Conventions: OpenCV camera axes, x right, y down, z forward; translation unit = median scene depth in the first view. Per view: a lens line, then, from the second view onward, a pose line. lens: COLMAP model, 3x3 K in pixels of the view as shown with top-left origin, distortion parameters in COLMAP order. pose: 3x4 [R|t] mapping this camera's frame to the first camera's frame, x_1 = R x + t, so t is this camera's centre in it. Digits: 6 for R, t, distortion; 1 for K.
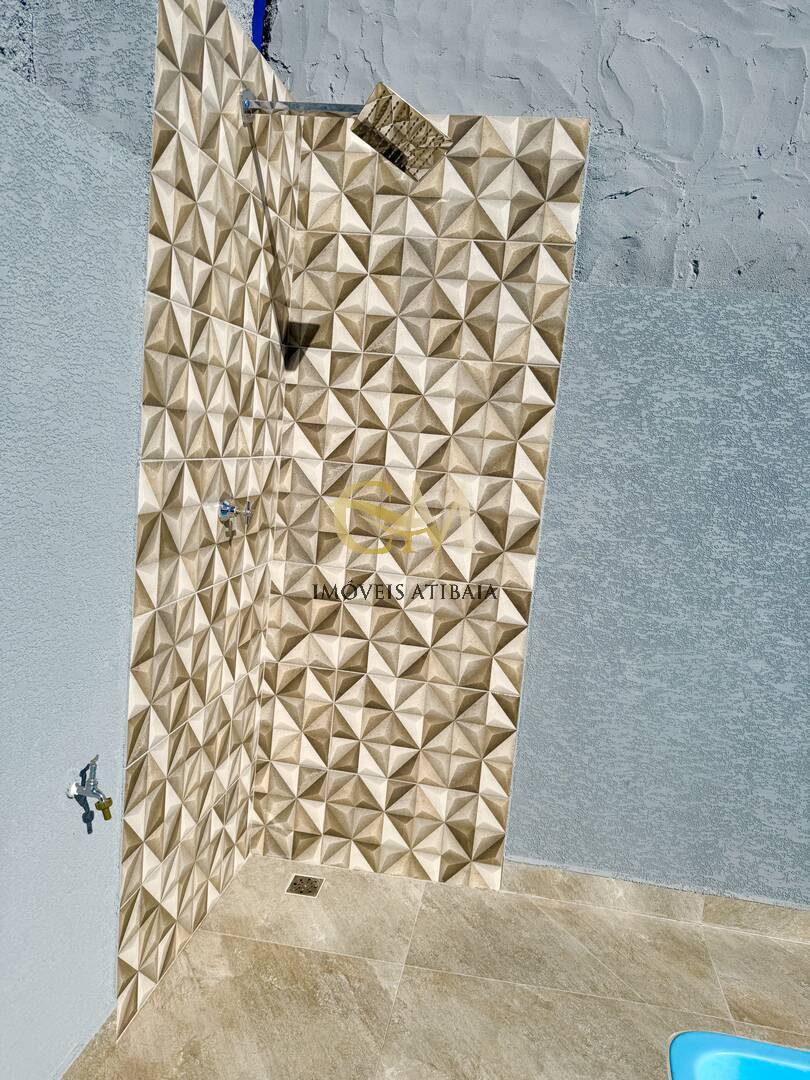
lens RADIAL K [[751.0, 0, 405.0], [0, 751.0, 540.0], [0, 0, 1]] dist [0.115625, -0.164280]
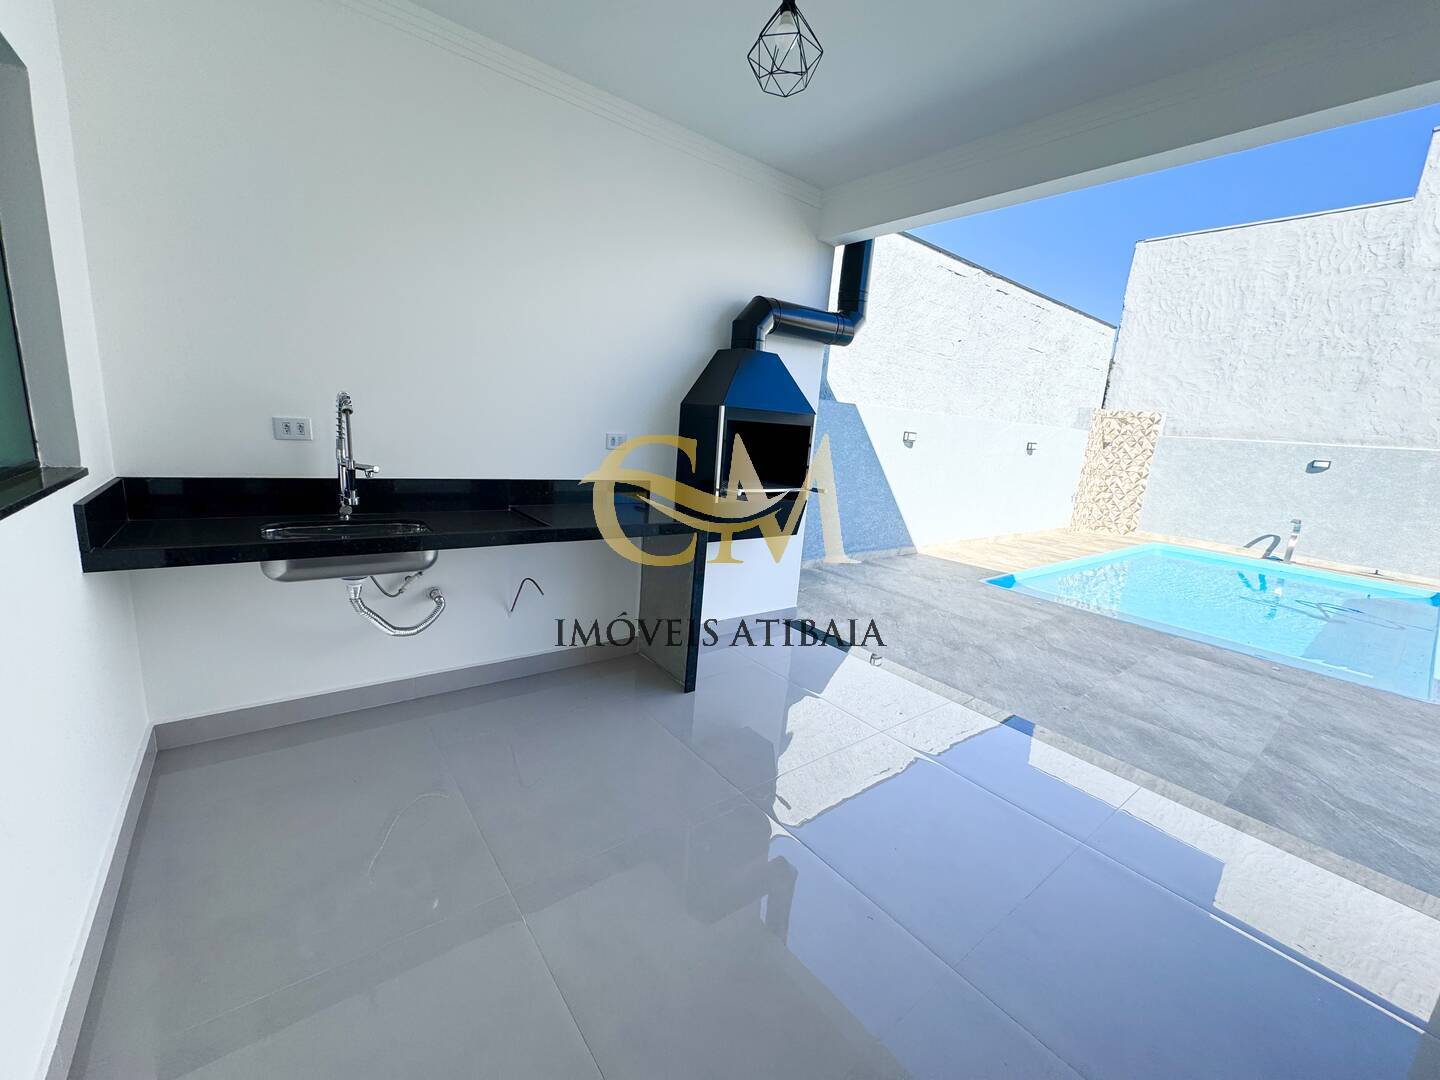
lens RADIAL K [[573.9, 0, 720.0], [0, 573.9, 538.5], [0, 0, 1]] dist [-0.001311, -0.000355]
pose [[0.748732, 0.097900, -0.655604, 0.668785], [-0.100457, 0.994368, 0.033761, 0.683158], [0.655217, 0.040582, 0.754350, -4.737362]]
